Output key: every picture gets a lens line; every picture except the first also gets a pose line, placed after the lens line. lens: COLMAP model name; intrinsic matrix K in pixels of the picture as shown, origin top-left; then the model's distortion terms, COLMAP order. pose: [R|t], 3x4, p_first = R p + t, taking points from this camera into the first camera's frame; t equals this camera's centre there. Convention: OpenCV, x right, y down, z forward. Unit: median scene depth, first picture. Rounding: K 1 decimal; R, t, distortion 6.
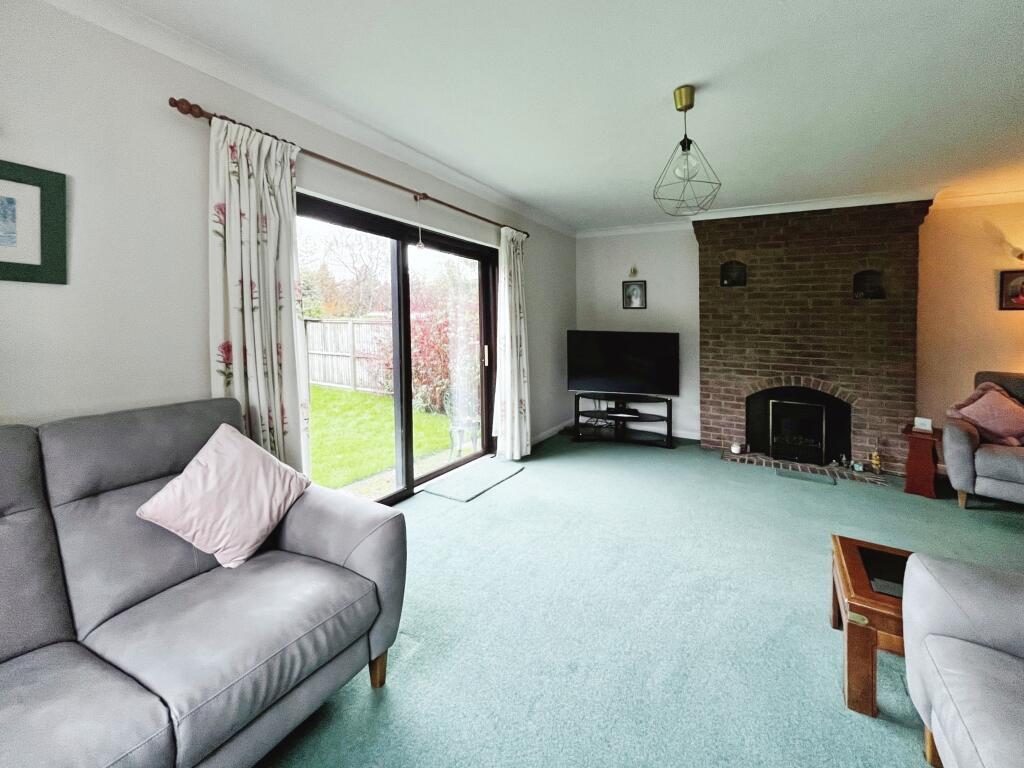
lens RADIAL K [[448.9, 0, 512.5], [0, 448.9, 399.0], [0, 0, 1]] dist [-0.001113, -0.000654]
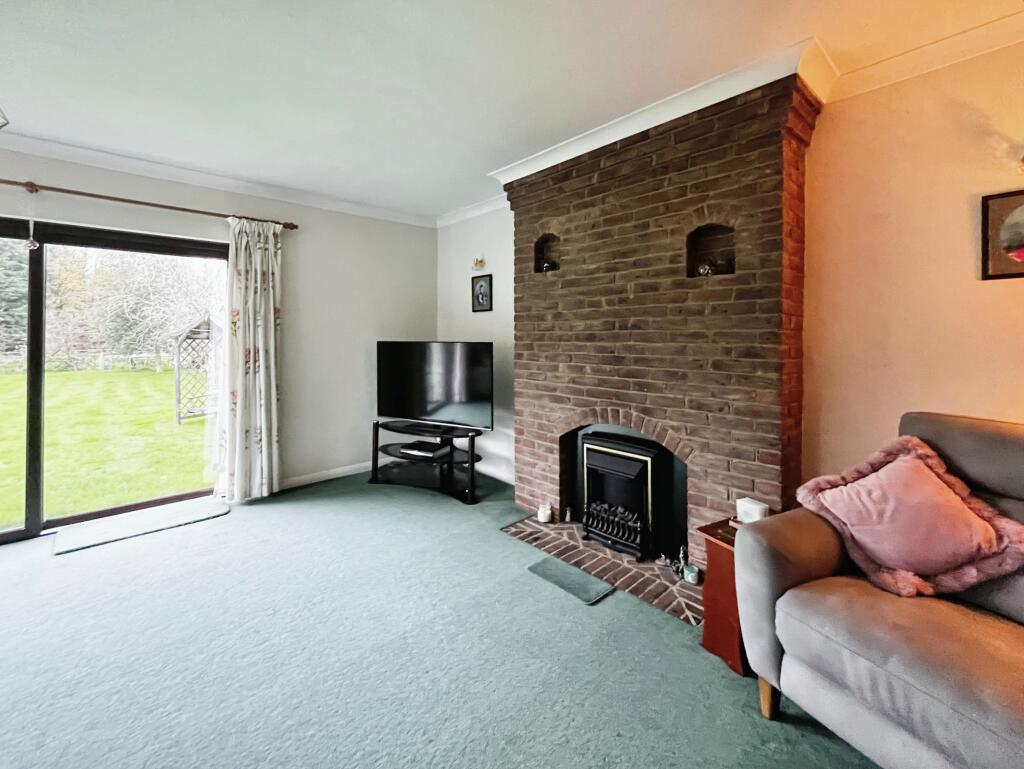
lens RADIAL K [[448.9, 0, 512.5], [0, 448.9, 399.5], [0, 0, 1]] dist [-0.001113, -0.000654]
pose [[0.948224, 0.023425, -0.316736, 0.704476], [-0.033055, 0.999139, -0.025062, -0.043515], [0.315876, 0.034234, 0.948183, 0.374096]]
